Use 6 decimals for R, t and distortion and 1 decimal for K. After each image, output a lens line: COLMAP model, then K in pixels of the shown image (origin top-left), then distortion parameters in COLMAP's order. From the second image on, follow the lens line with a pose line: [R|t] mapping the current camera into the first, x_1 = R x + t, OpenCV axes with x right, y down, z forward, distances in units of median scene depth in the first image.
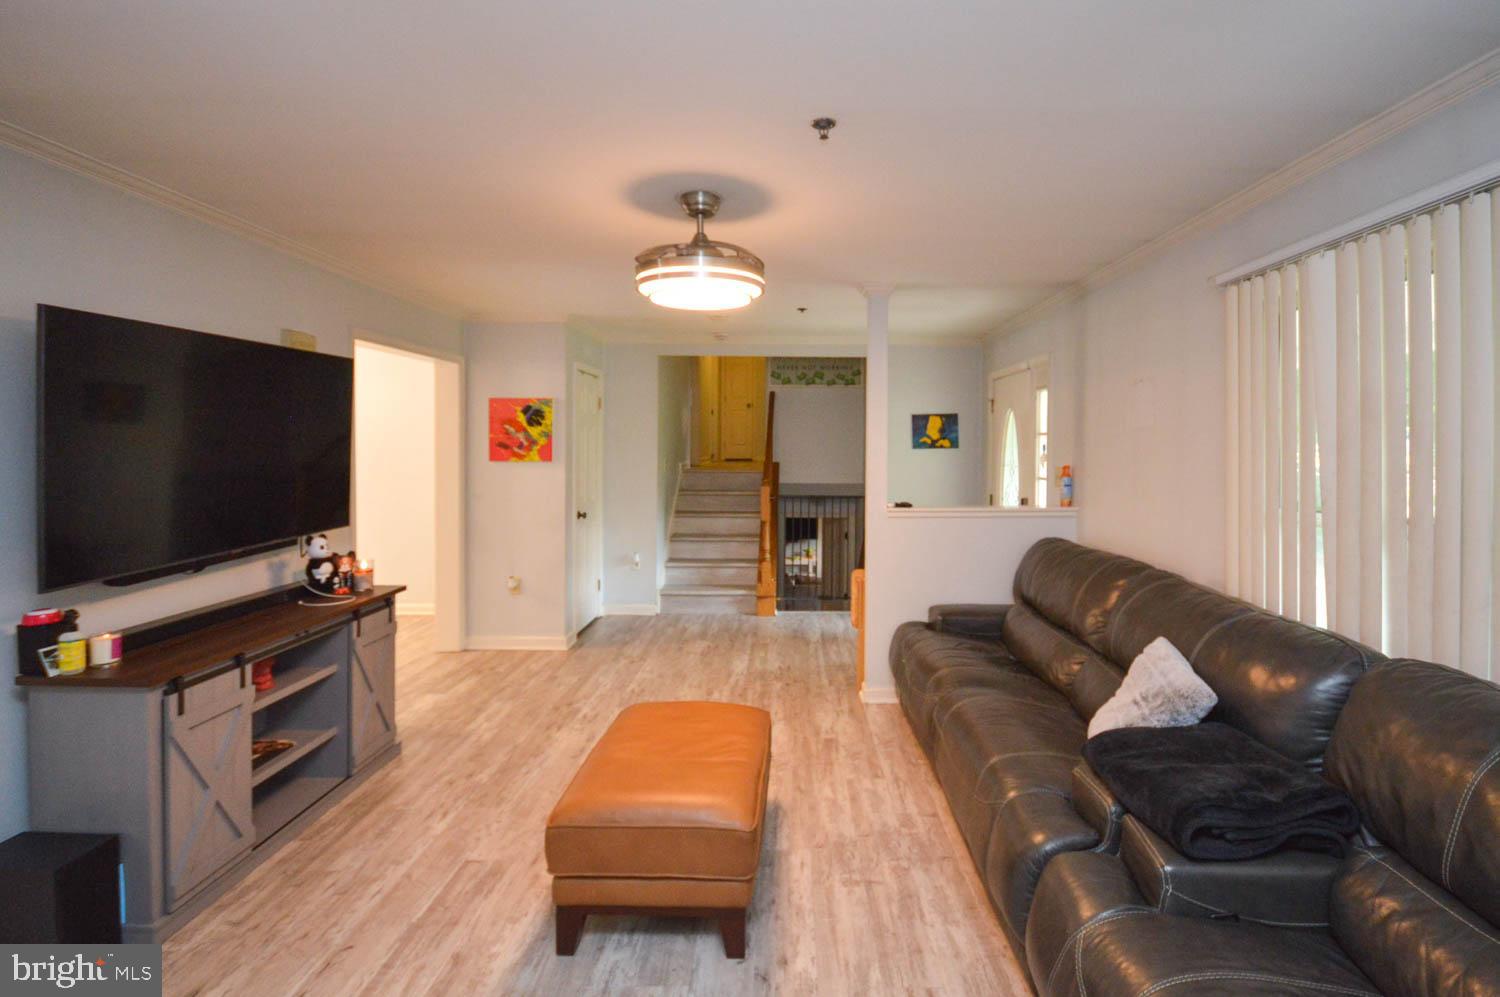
lens RADIAL K [[688.3, 0, 796.2], [0, 688.3, 461.6], [0, 0, 1]] dist [0.002324, -0.004030]
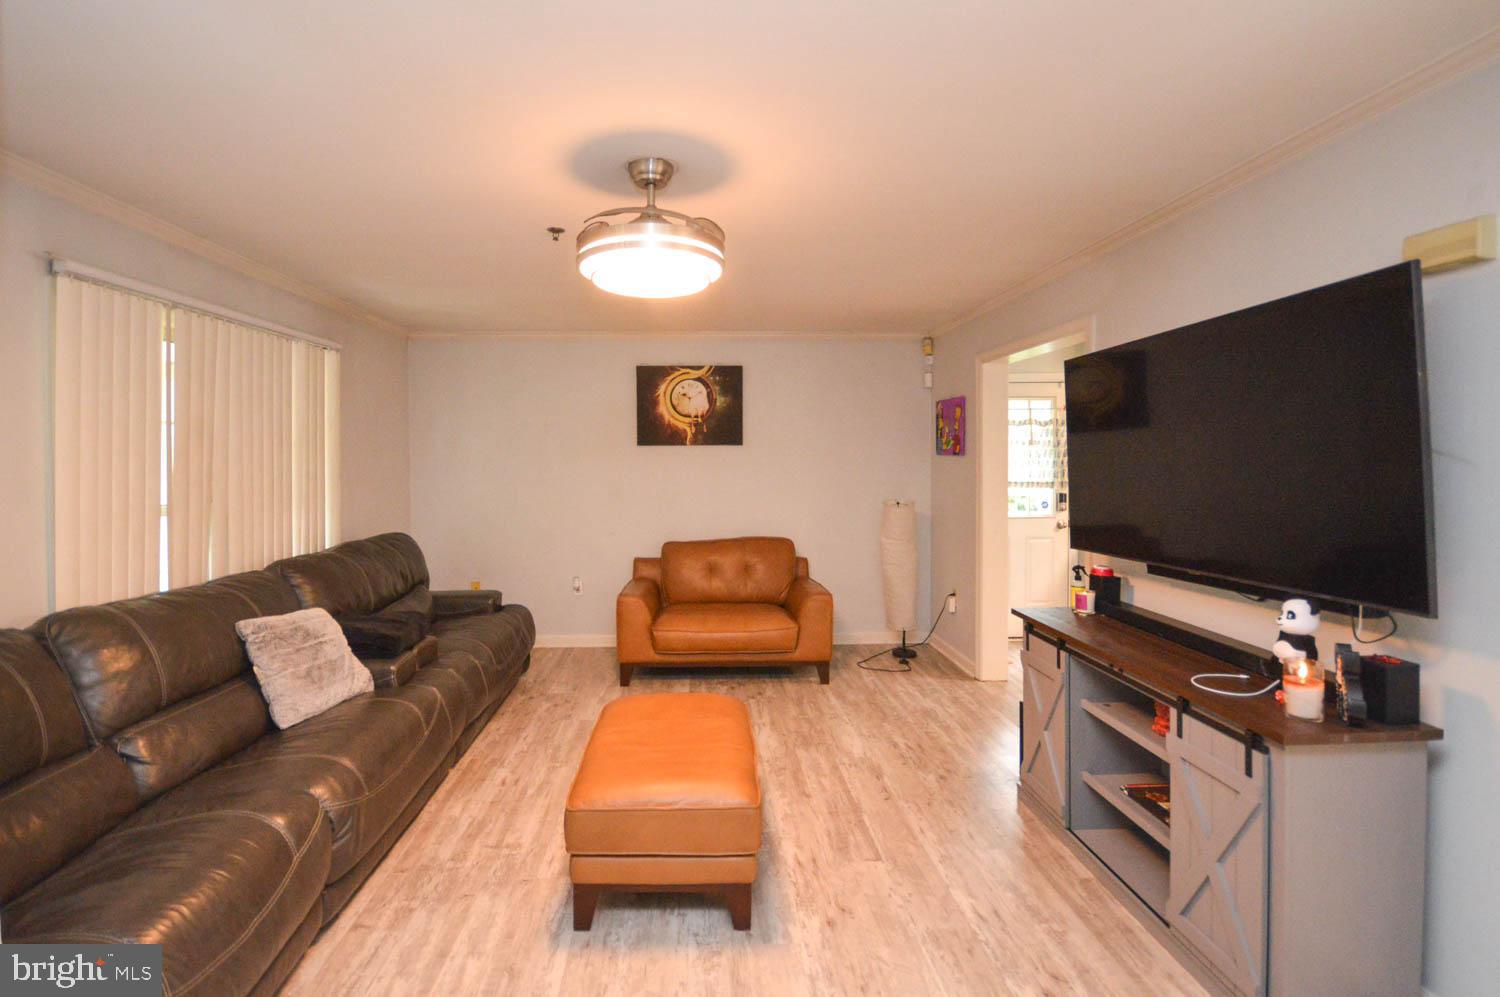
lens RADIAL K [[688.3, 0, 713.5], [0, 688.3, 462.0], [0, 0, 1]] dist [0.002324, -0.004030]
pose [[-0.999828, 0.004098, -0.018088, -0.179664], [0.003587, 0.999597, 0.028174, -0.031074], [0.018196, 0.028104, -0.999439, 1.665527]]
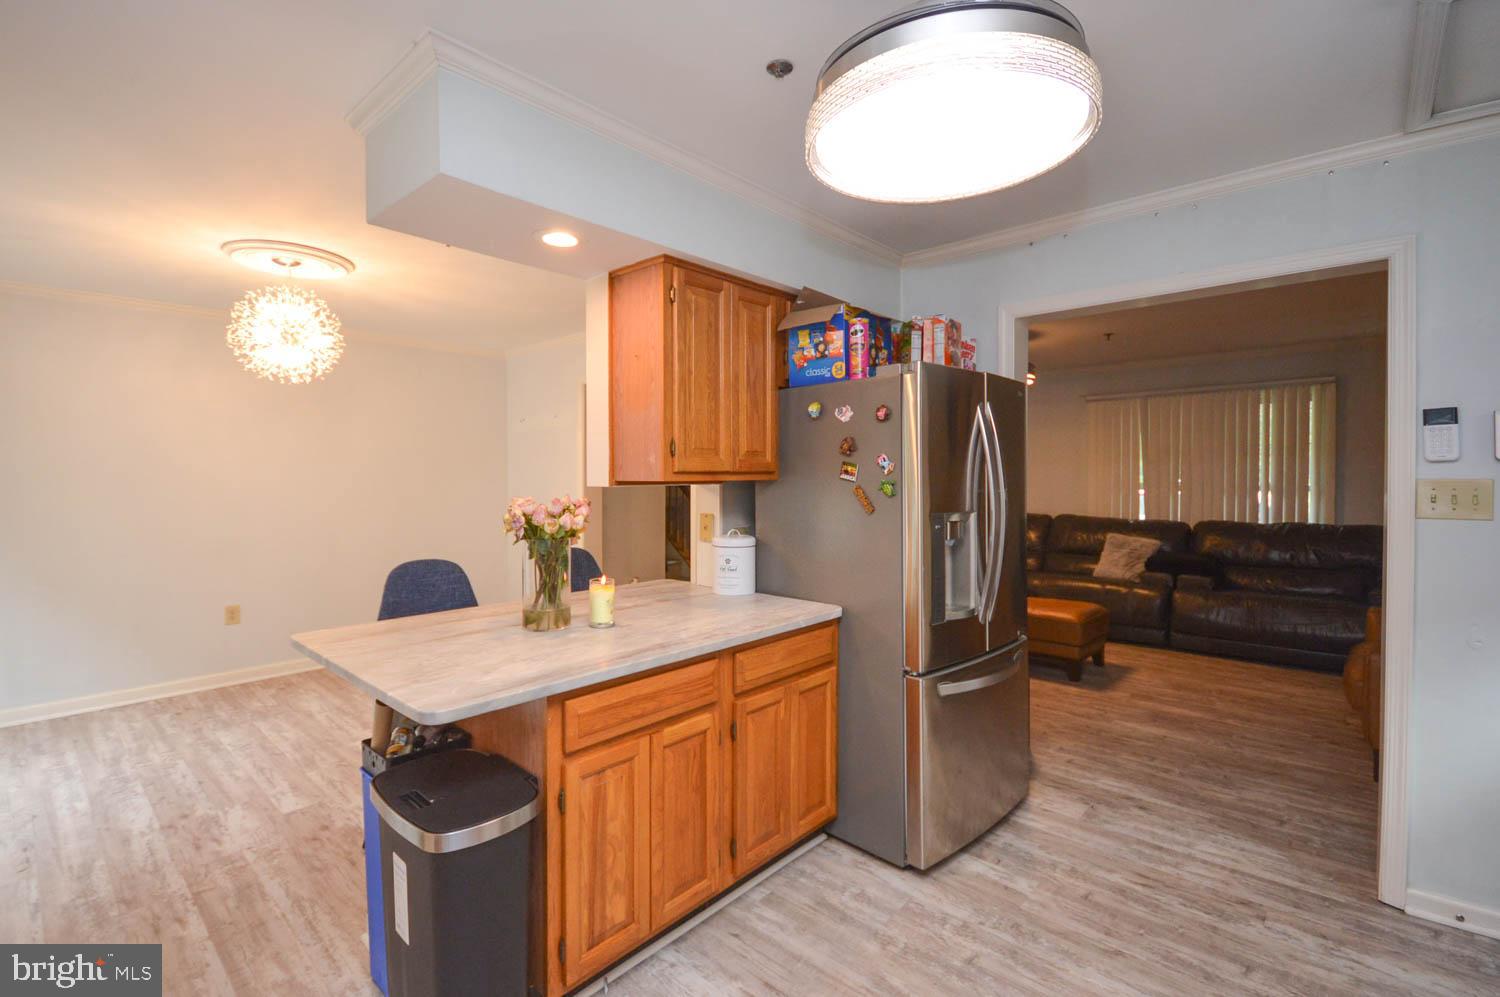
lens RADIAL K [[688.3, 0, 750.7], [0, 688.3, 490.0], [0, 0, 1]] dist [0.002324, -0.004030]
pose [[0.678682, -0.012453, 0.734327, -1.841536], [0.014237, 0.999891, 0.003798, 0.041428], [-0.734294, 0.007877, 0.678786, 0.170132]]
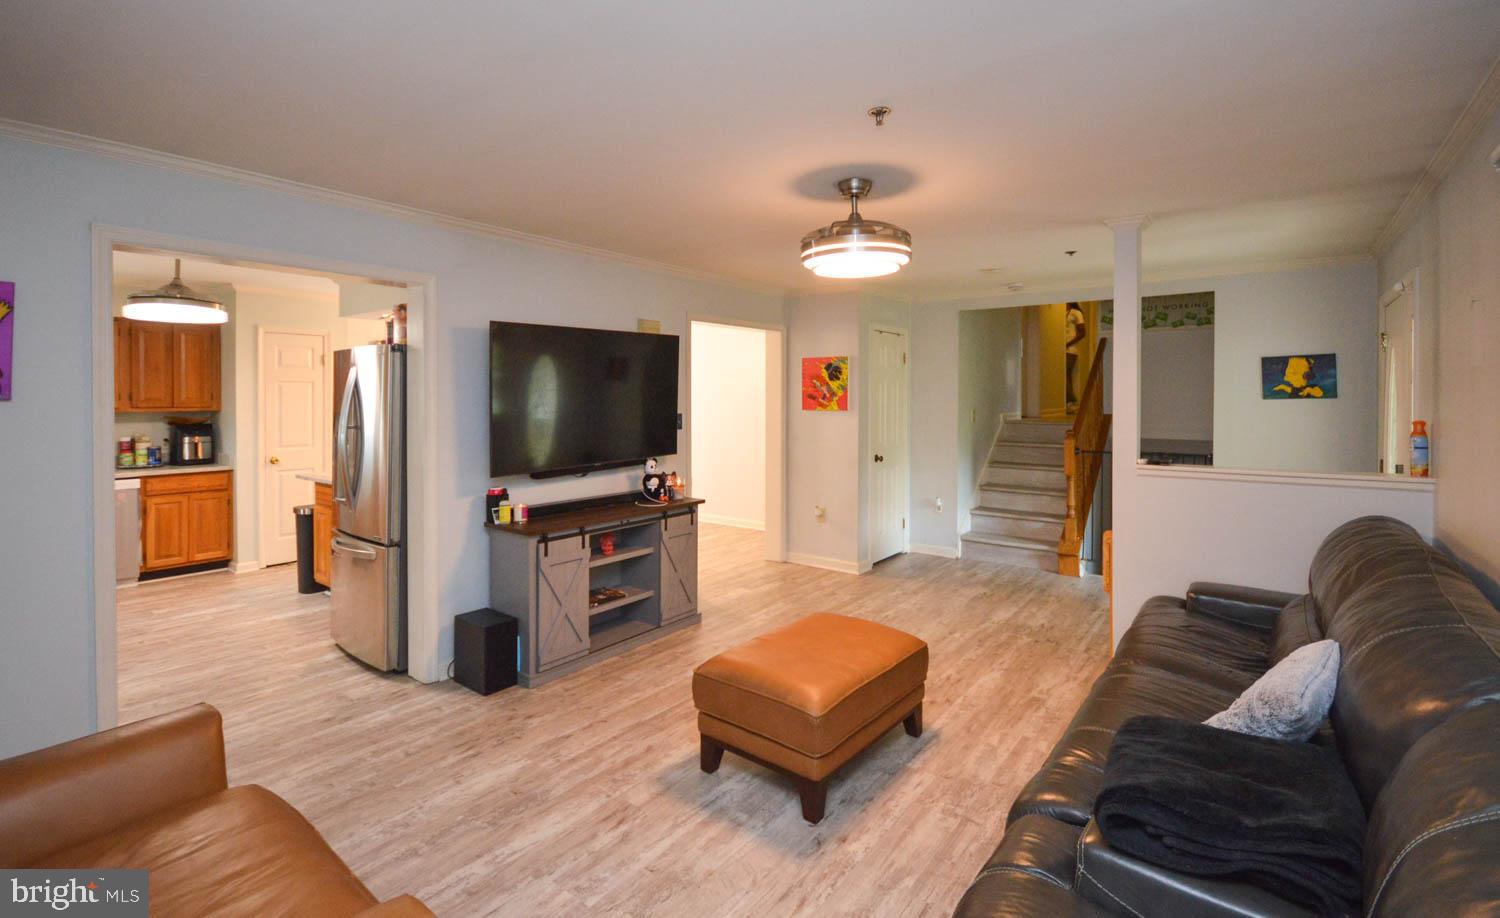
lens RADIAL K [[671.6, 0, 750.4], [0, 671.6, 401.9], [0, 0, 1]] dist [-0.011377, -0.002262]
pose [[0.786825, -0.000511, -0.617175, 0.369791], [-0.010160, 0.999853, -0.013781, 0.003904], [0.617092, 0.017113, 0.786705, 0.003789]]
